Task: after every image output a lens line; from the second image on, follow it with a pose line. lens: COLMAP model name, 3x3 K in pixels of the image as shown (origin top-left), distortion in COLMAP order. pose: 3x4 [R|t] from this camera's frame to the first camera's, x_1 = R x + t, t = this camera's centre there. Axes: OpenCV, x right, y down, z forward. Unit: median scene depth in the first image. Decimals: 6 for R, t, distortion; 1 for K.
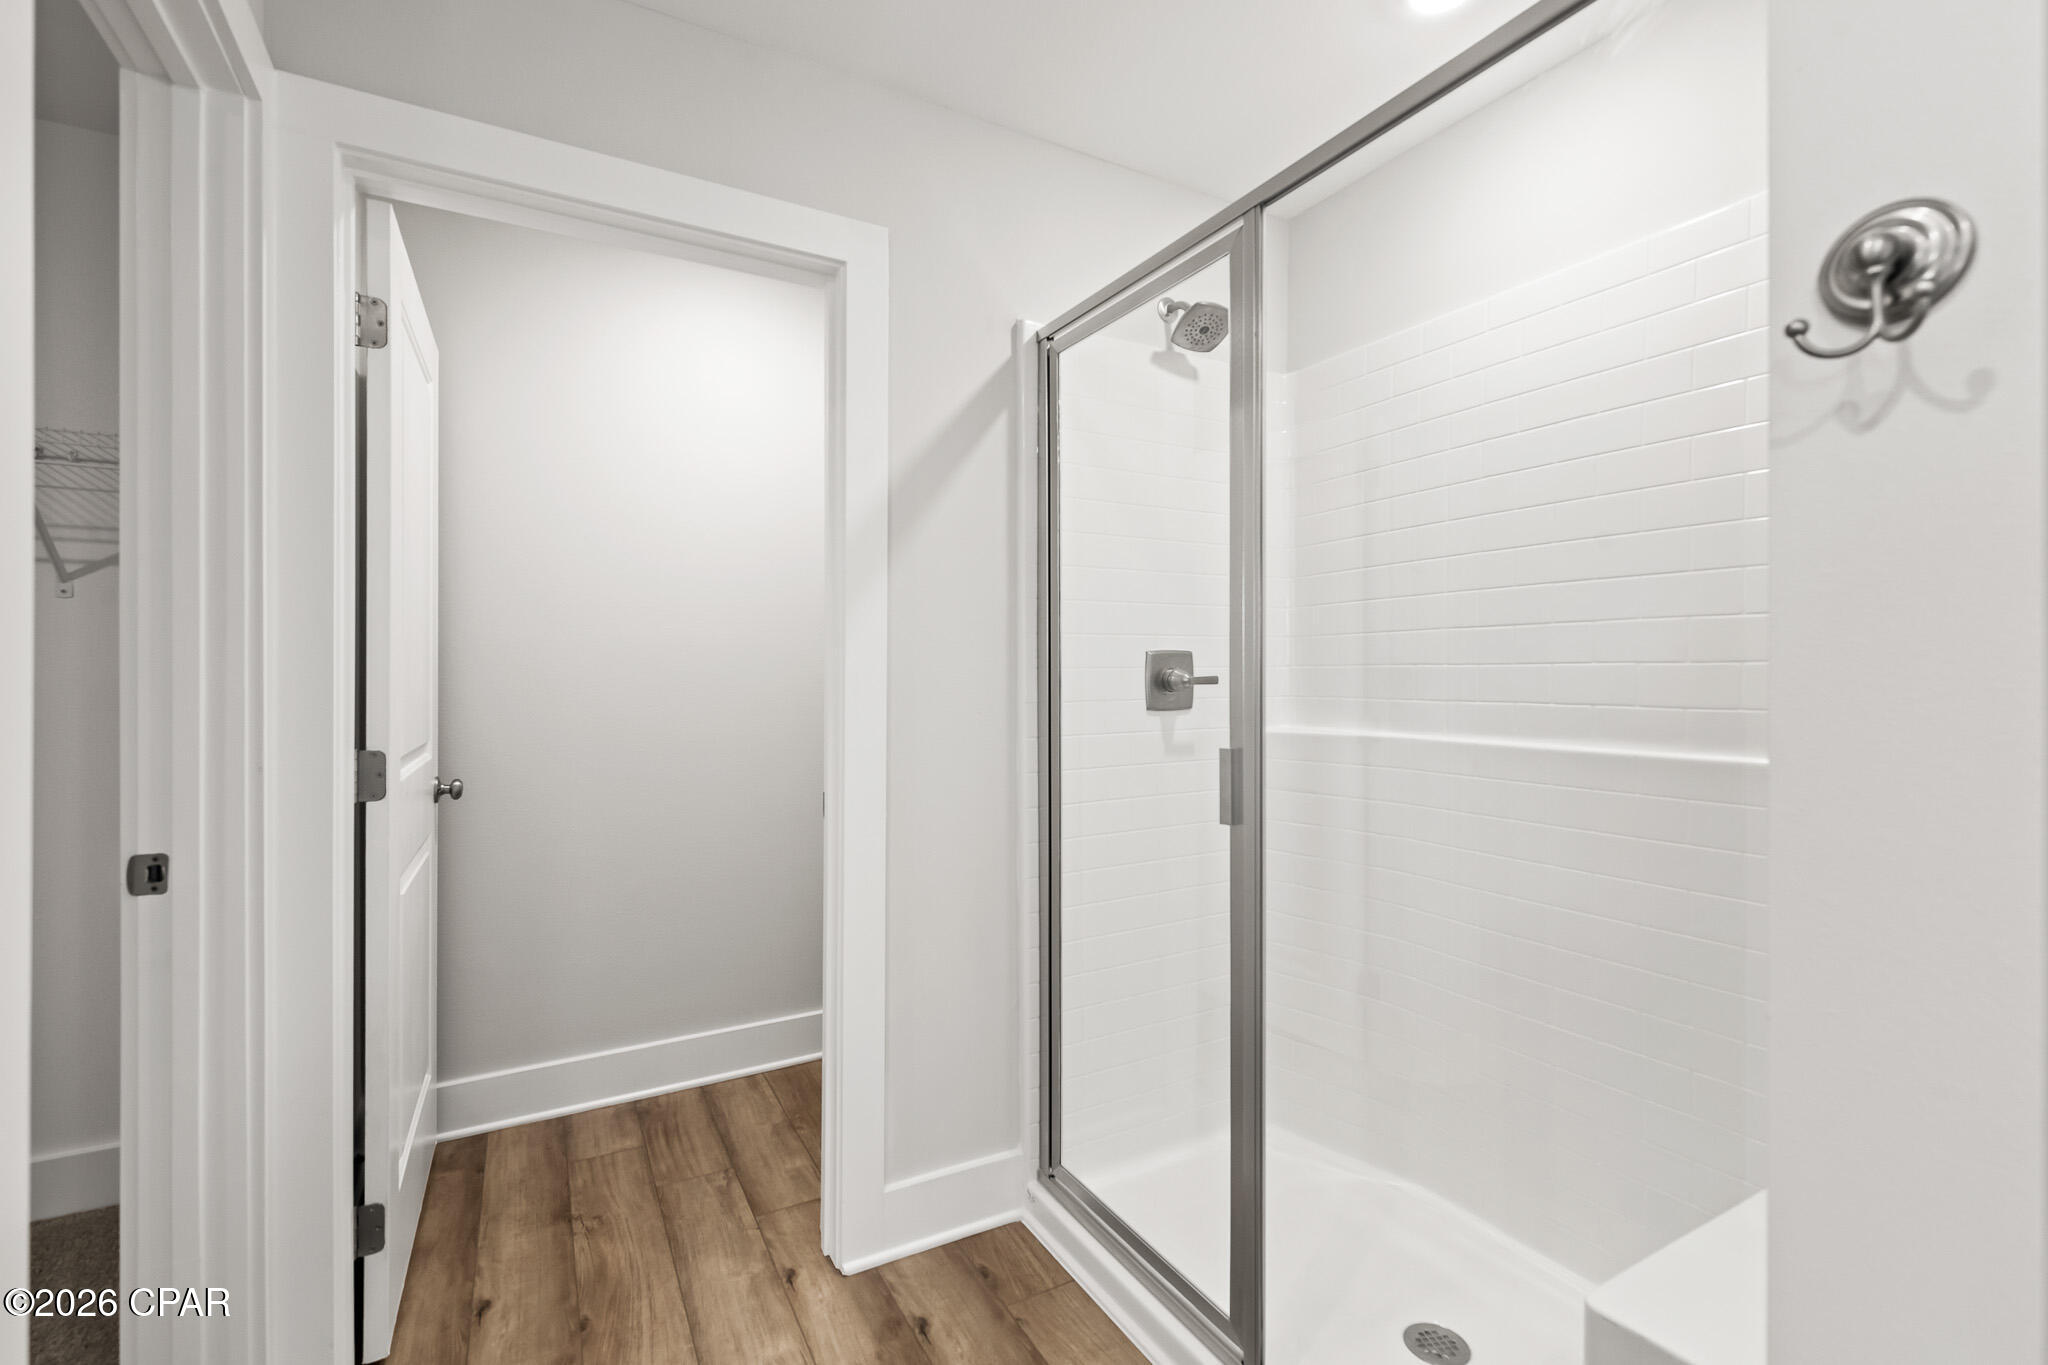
lens RADIAL K [[892.4, 0, 1028.0], [0, 892.4, 671.5], [0, 0, 1]] dist [-0.001500, -0.000647]
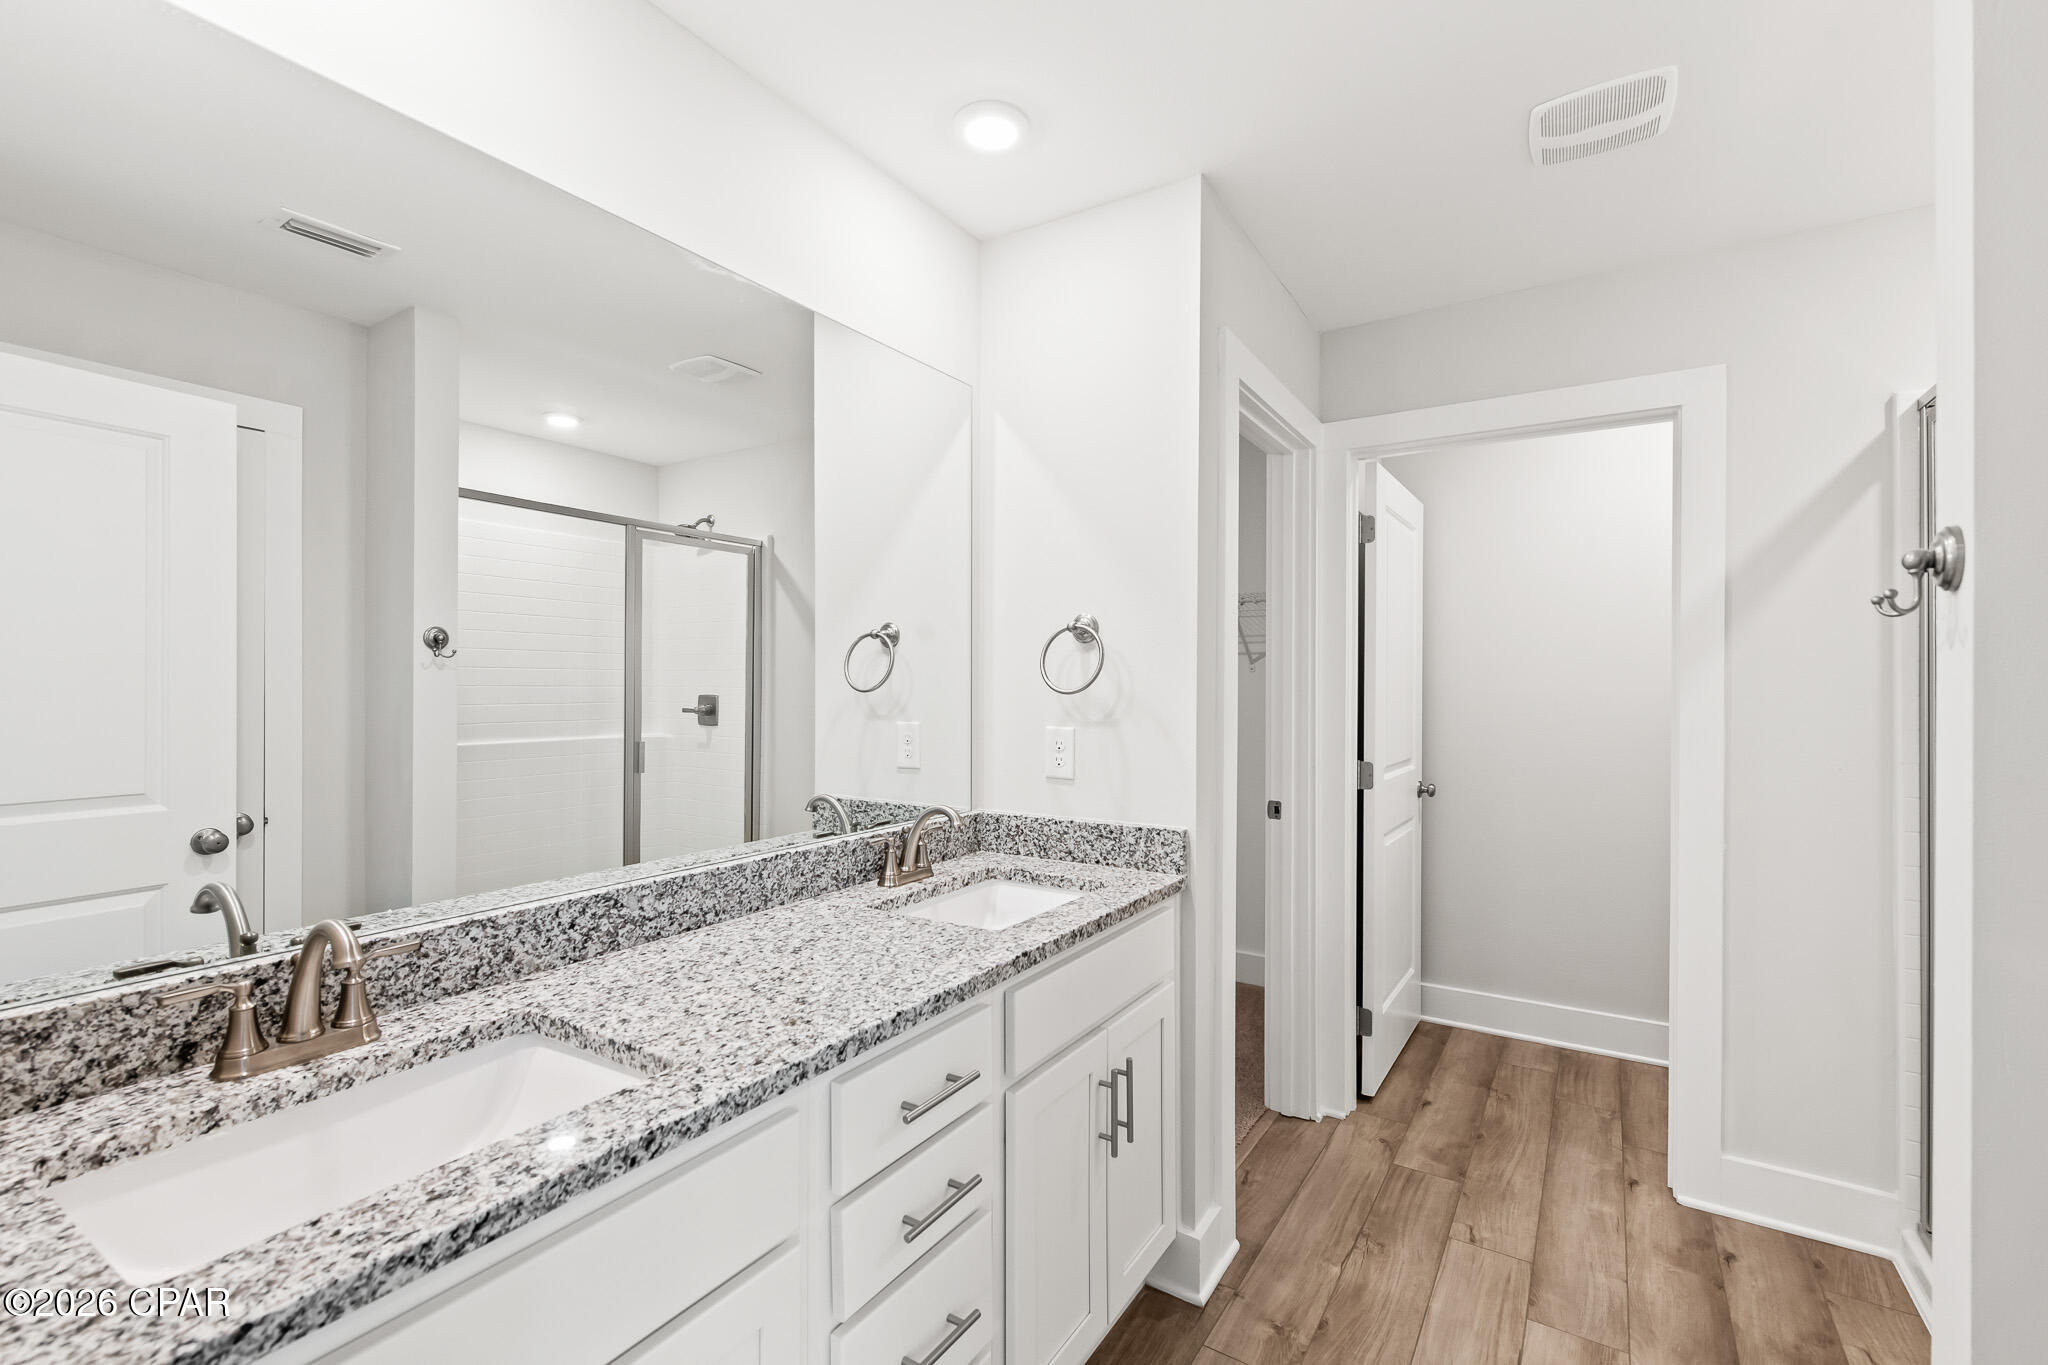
lens RADIAL K [[919.4, 0, 1027.2], [0, 919.4, 686.1], [0, 0, 1]] dist [0.017305, -0.000688]
pose [[0.477734, 0.002775, -0.878500, 0.490279], [-0.002352, 0.999995, 0.001879, -0.056680], [0.878502, 0.001169, 0.477738, -0.428198]]
